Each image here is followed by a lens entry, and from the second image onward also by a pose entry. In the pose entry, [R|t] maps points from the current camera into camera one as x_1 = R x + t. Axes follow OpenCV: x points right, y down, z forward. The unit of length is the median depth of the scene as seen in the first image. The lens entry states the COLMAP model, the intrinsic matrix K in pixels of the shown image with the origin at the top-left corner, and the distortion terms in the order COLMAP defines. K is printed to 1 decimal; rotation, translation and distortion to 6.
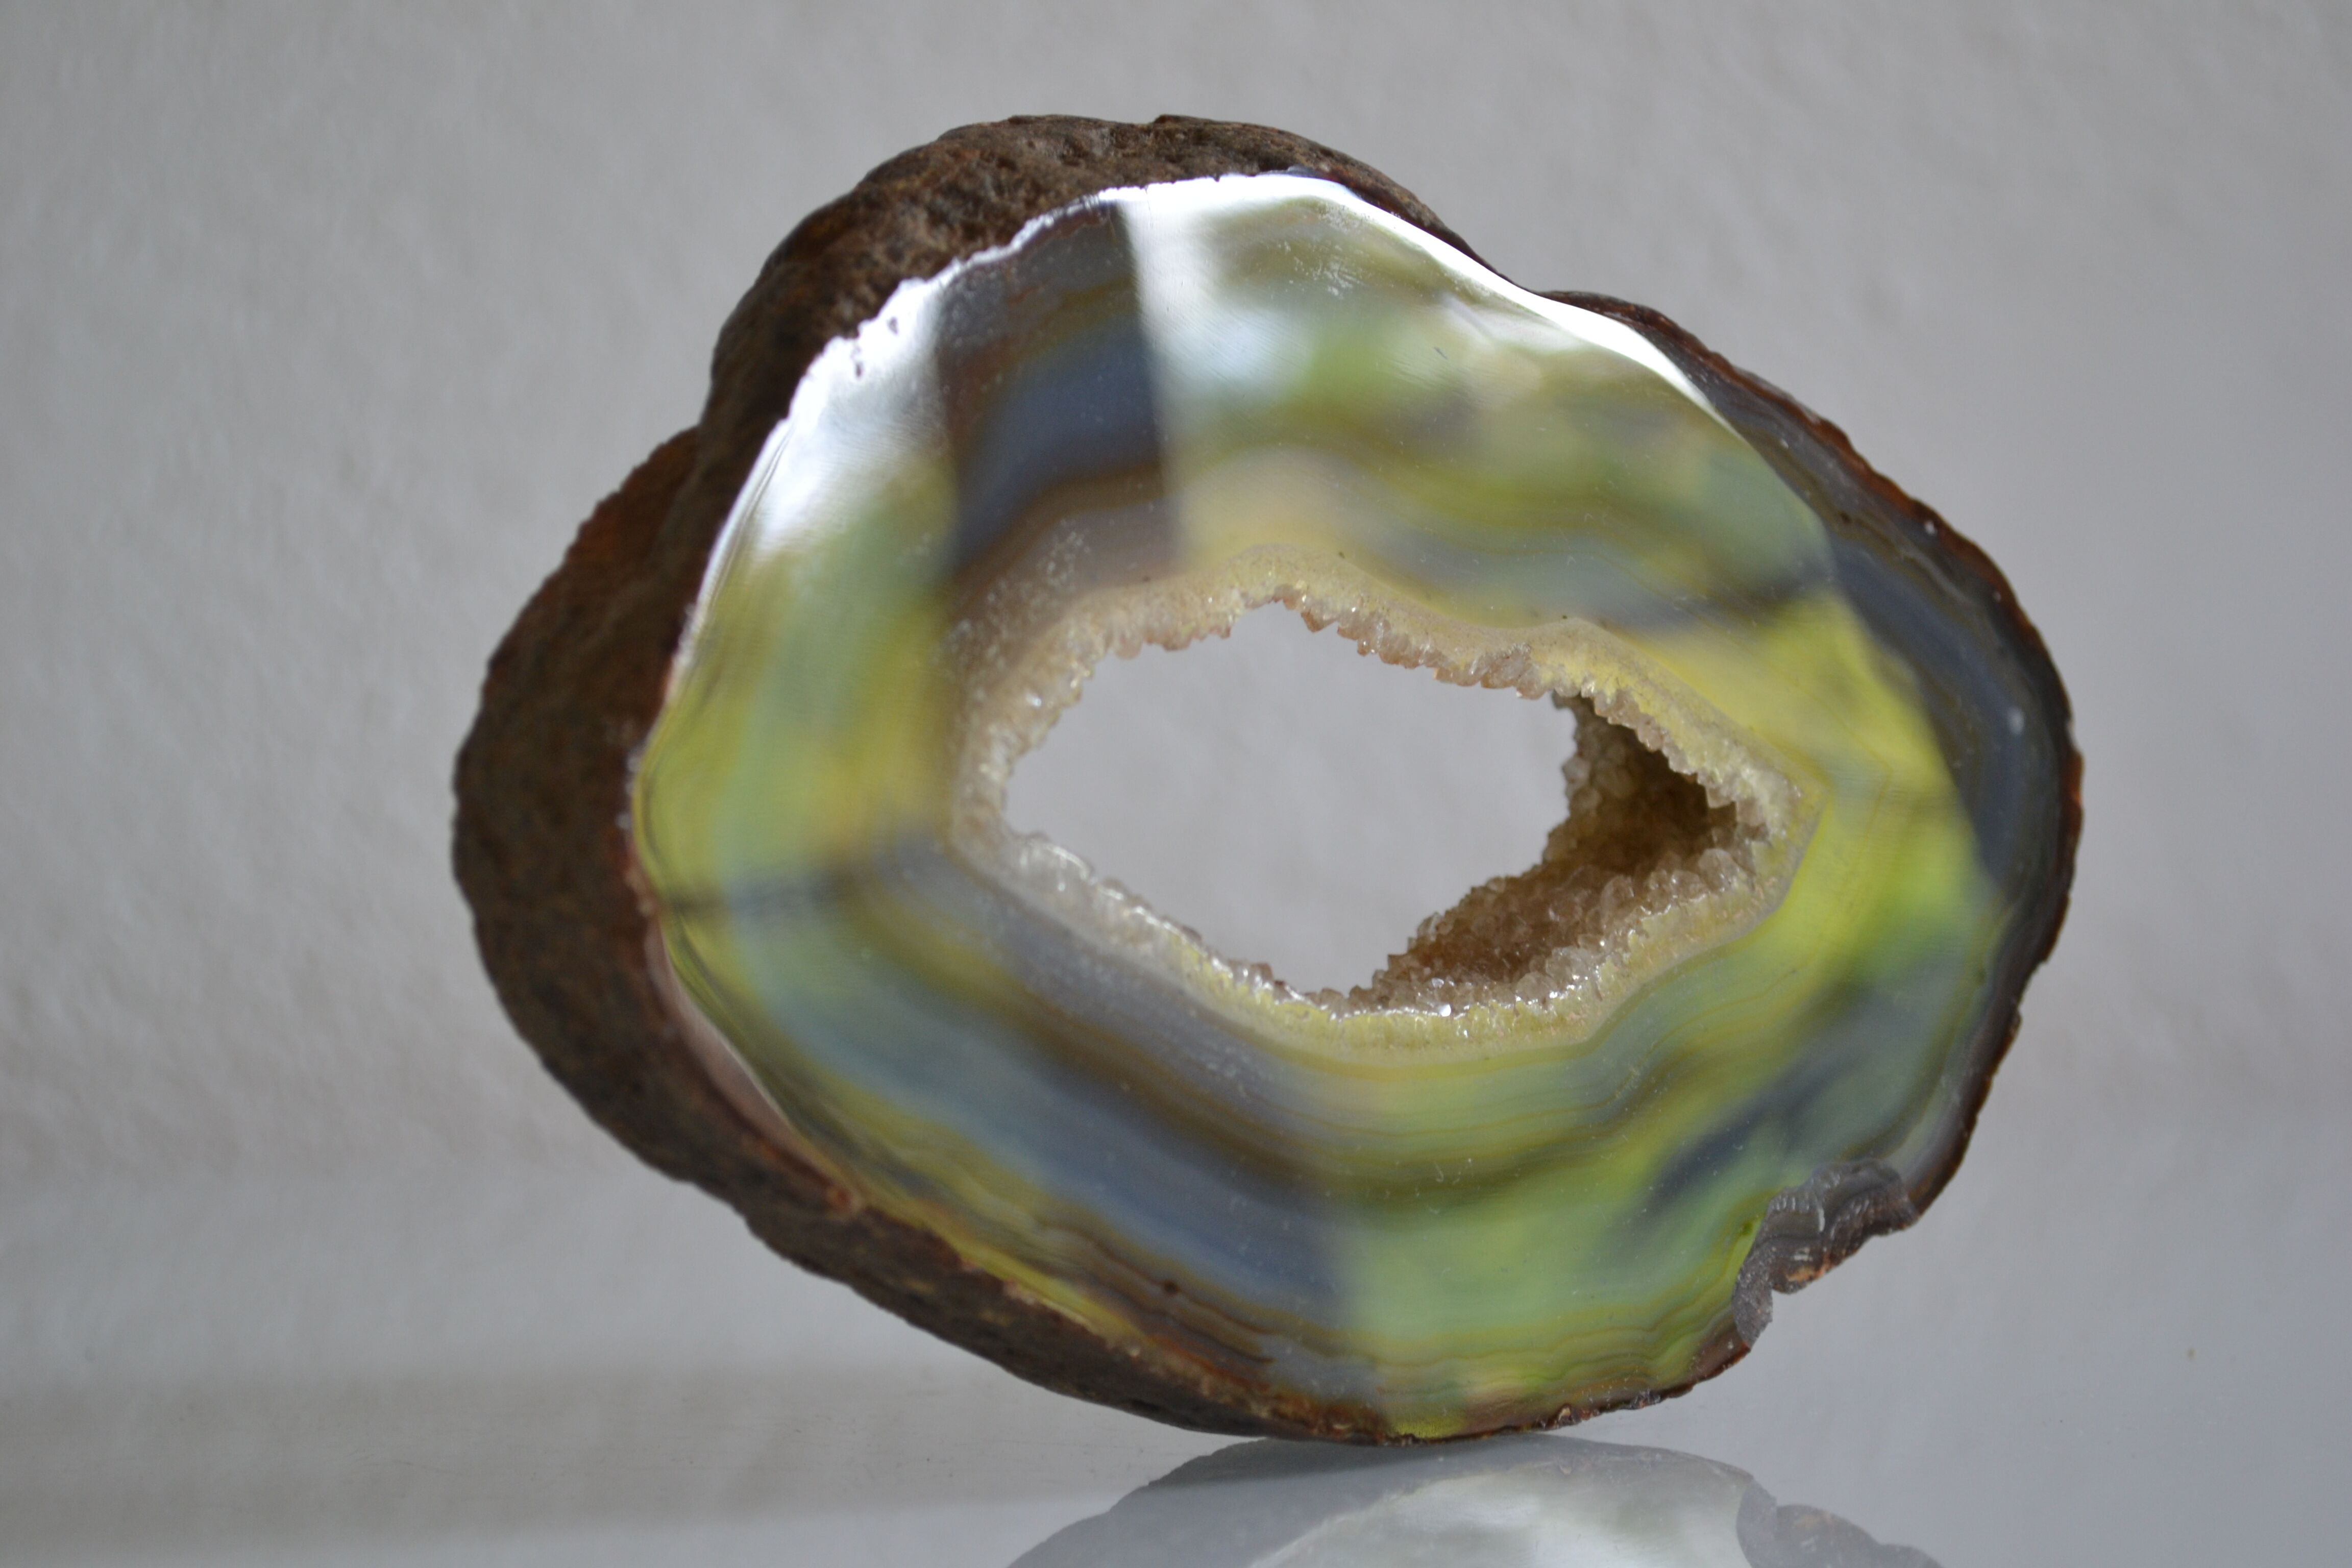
lens RADIAL K [[4518.2, 0, 1168.1], [0, 4518.2, 789.6], [0, 0, 1]] dist [0.013007, 0.000000]
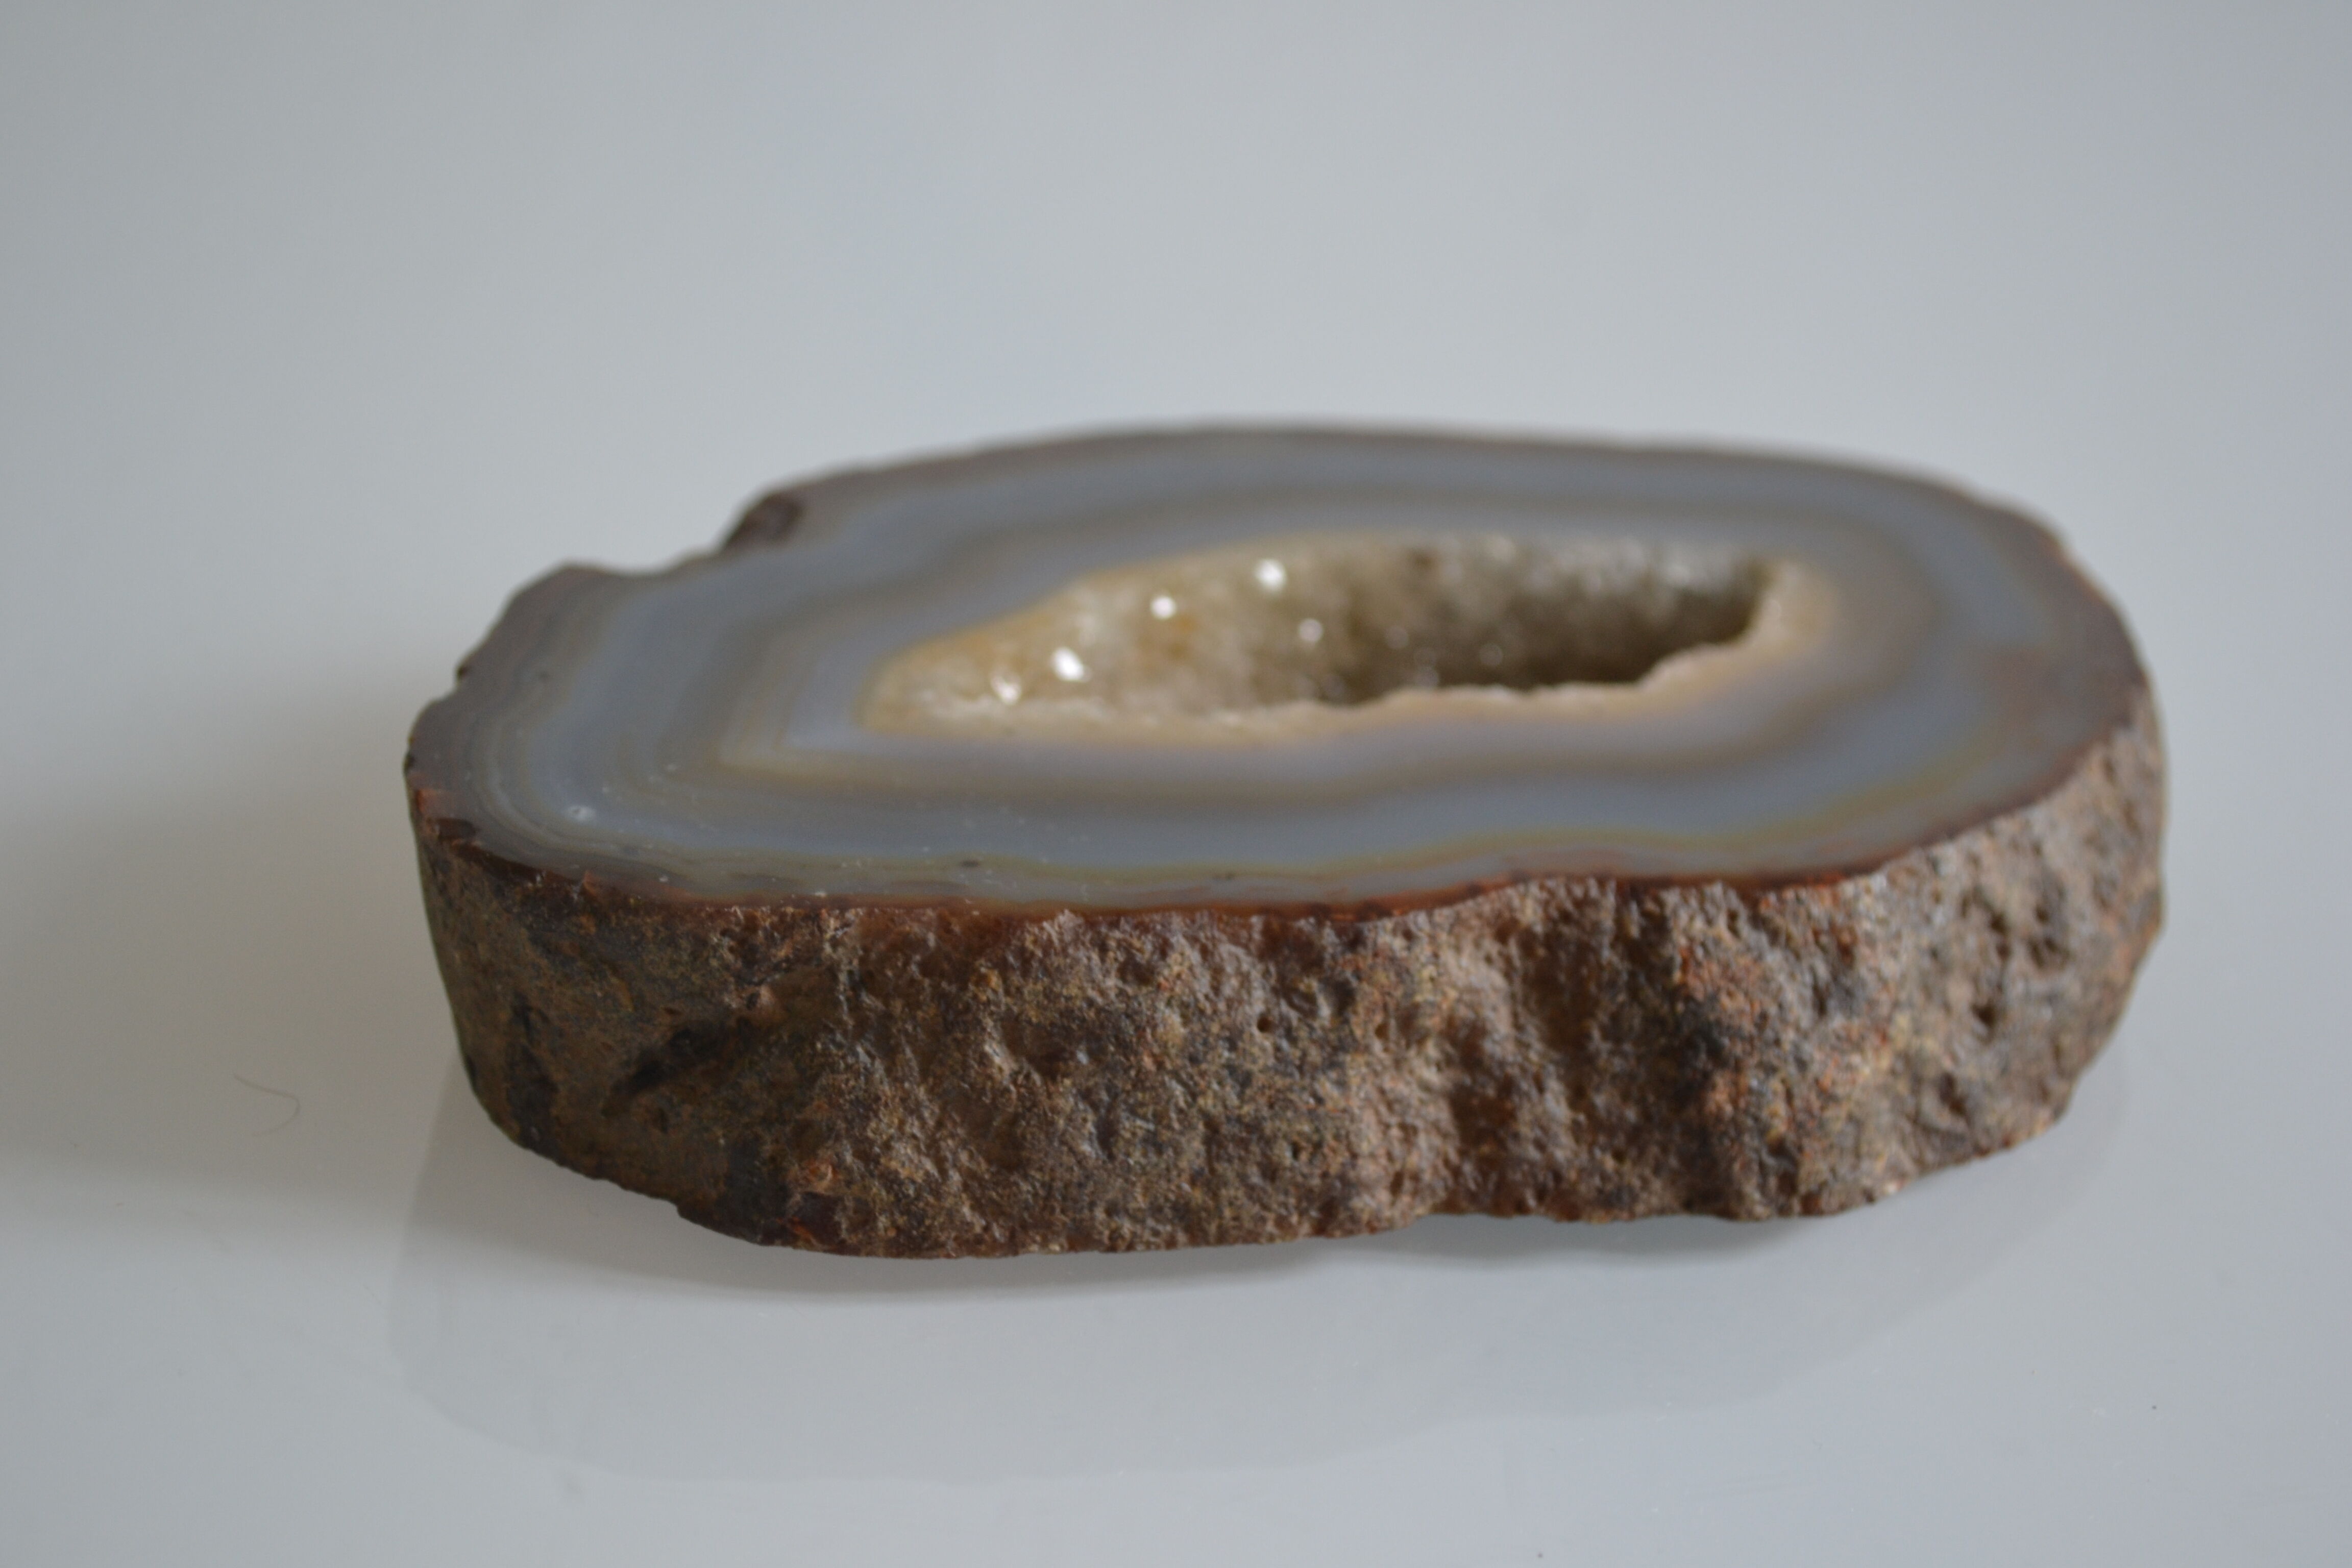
lens RADIAL K [[4297.2, 0, 1170.7], [0, 4297.2, 770.1], [0, 0, 1]] dist [-0.013620, 0.000000]
pose [[-0.590158, -0.536188, -0.603504, 0.642568], [-0.594610, -0.216932, 0.774196, -0.714958], [-0.546034, 0.815747, -0.190799, 1.216382]]
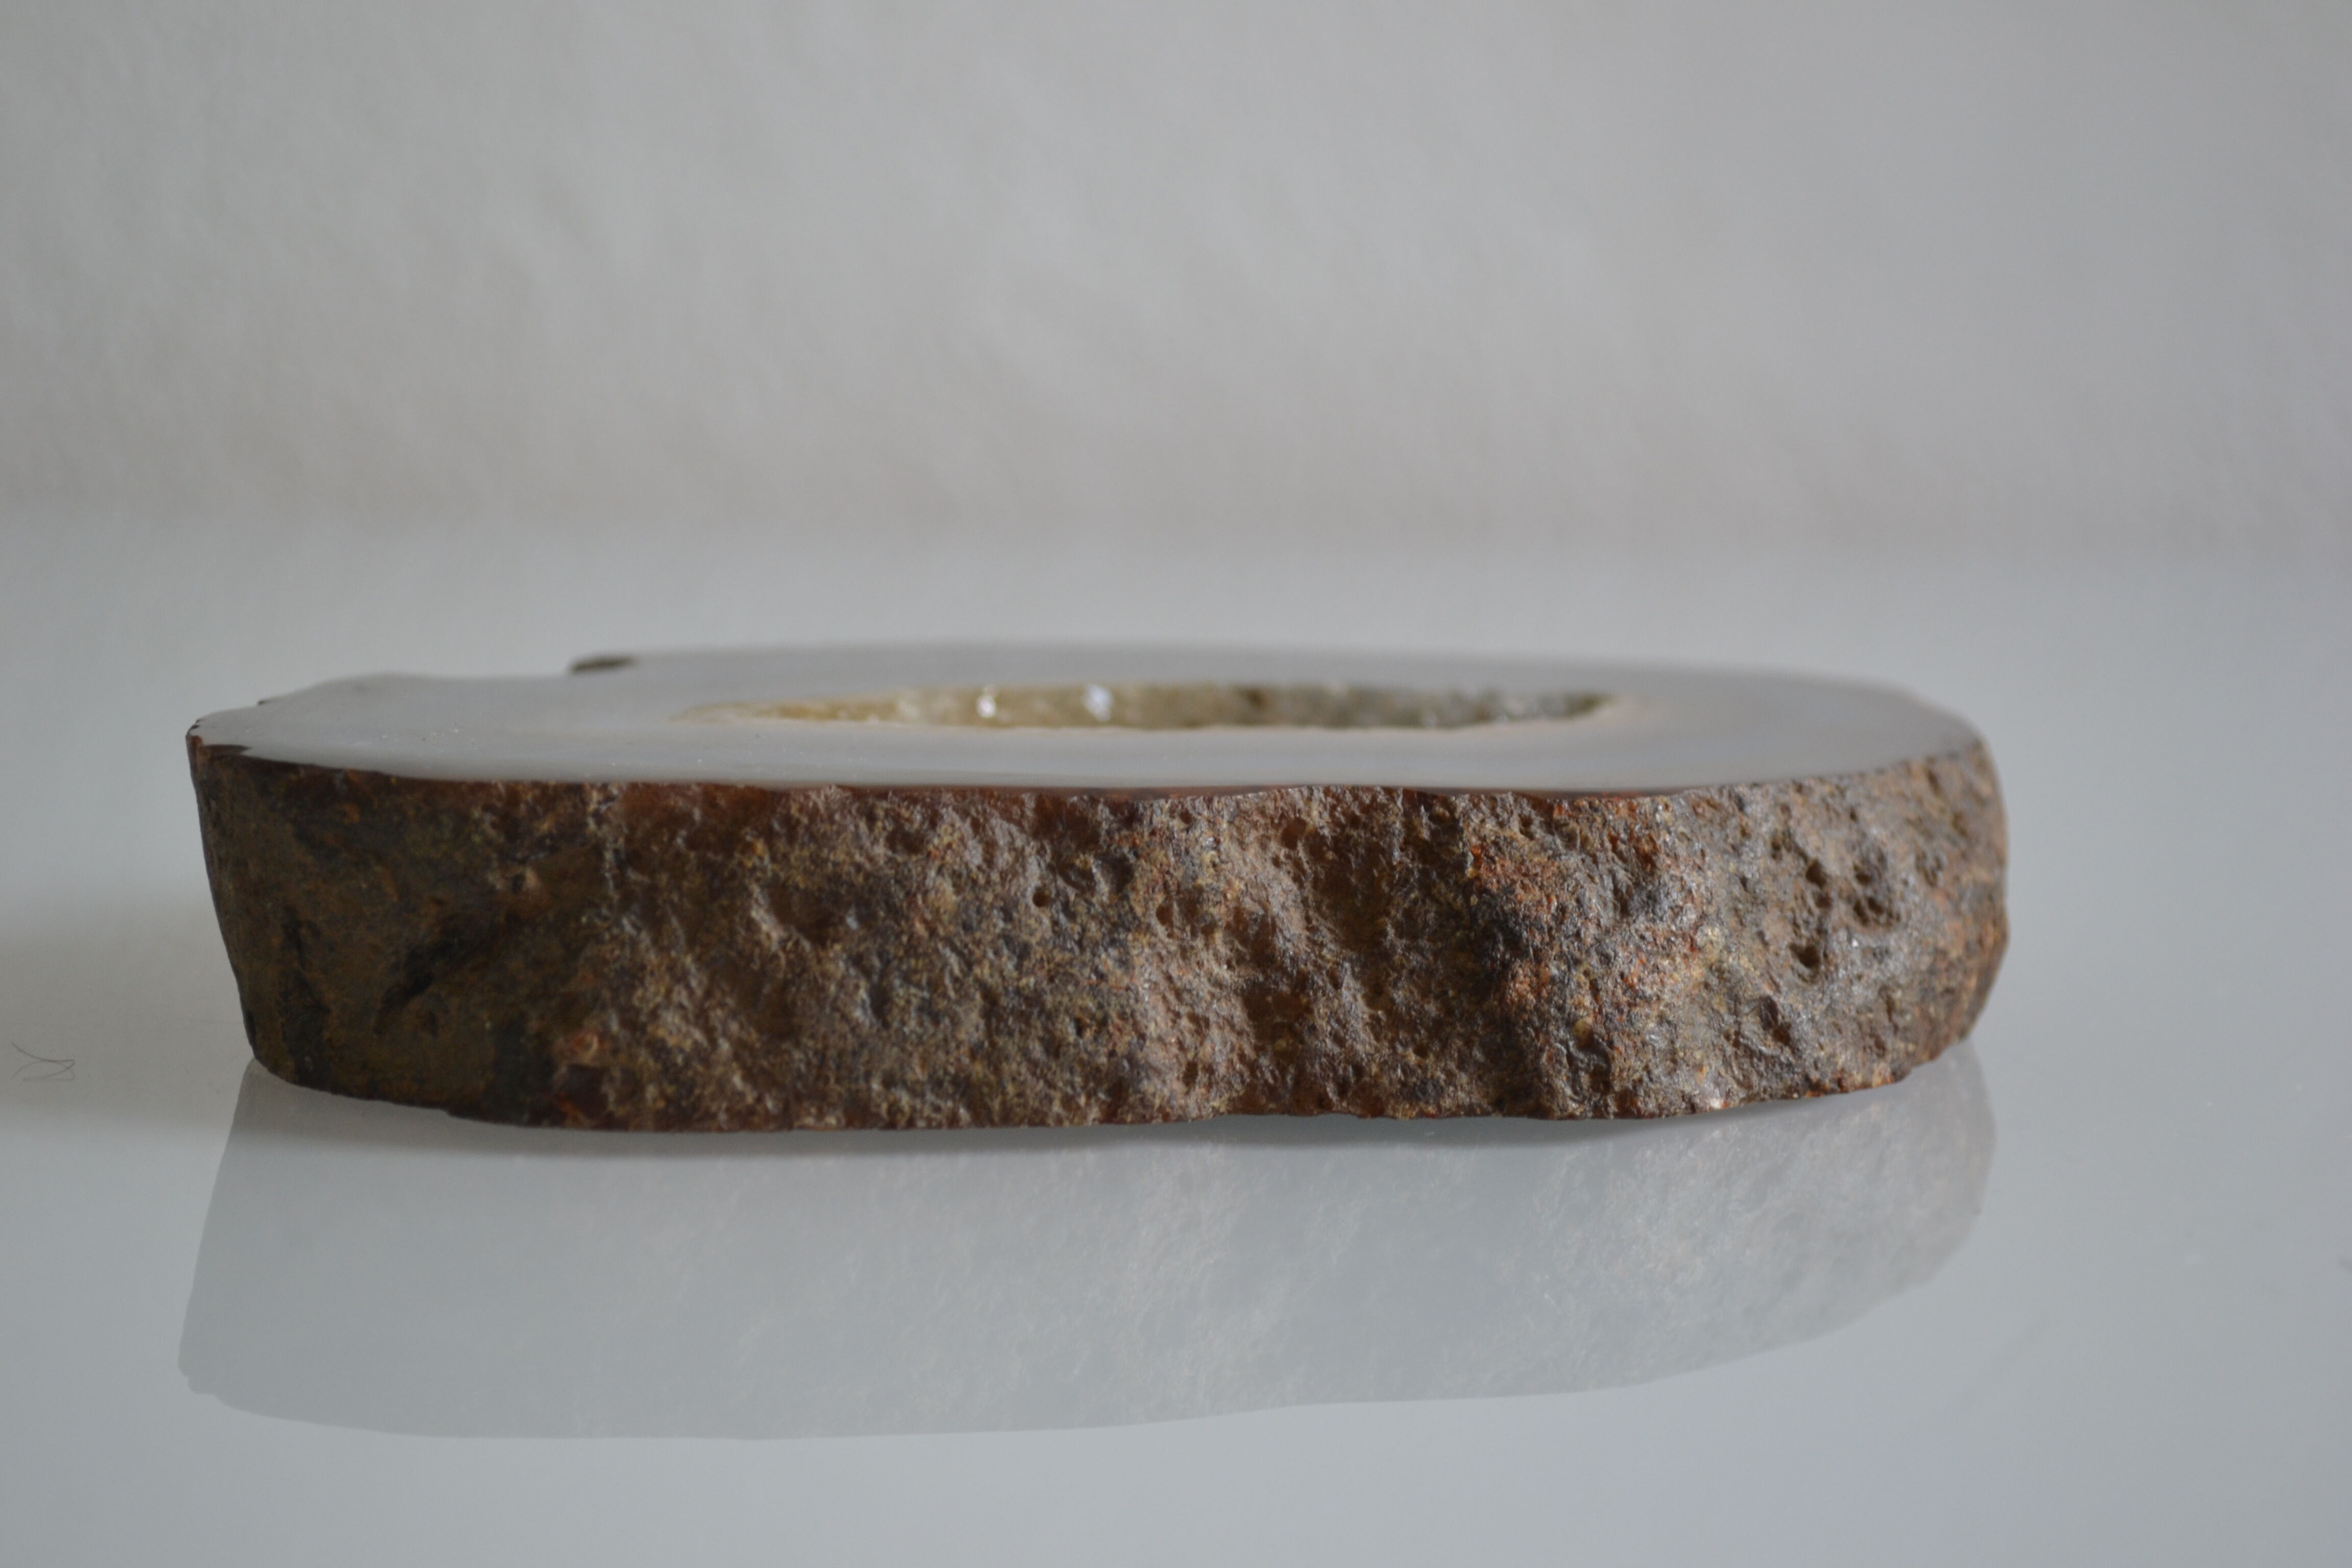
lens RADIAL K [[4297.2, 0, 1175.4], [0, 4297.2, 783.2], [0, 0, 1]] dist [-0.013620, 0.000000]
pose [[-0.635615, -0.644985, -0.424251, 0.454174], [-0.577051, 0.031872, 0.816086, -0.775100], [-0.512841, 0.763531, -0.392447, 1.375190]]
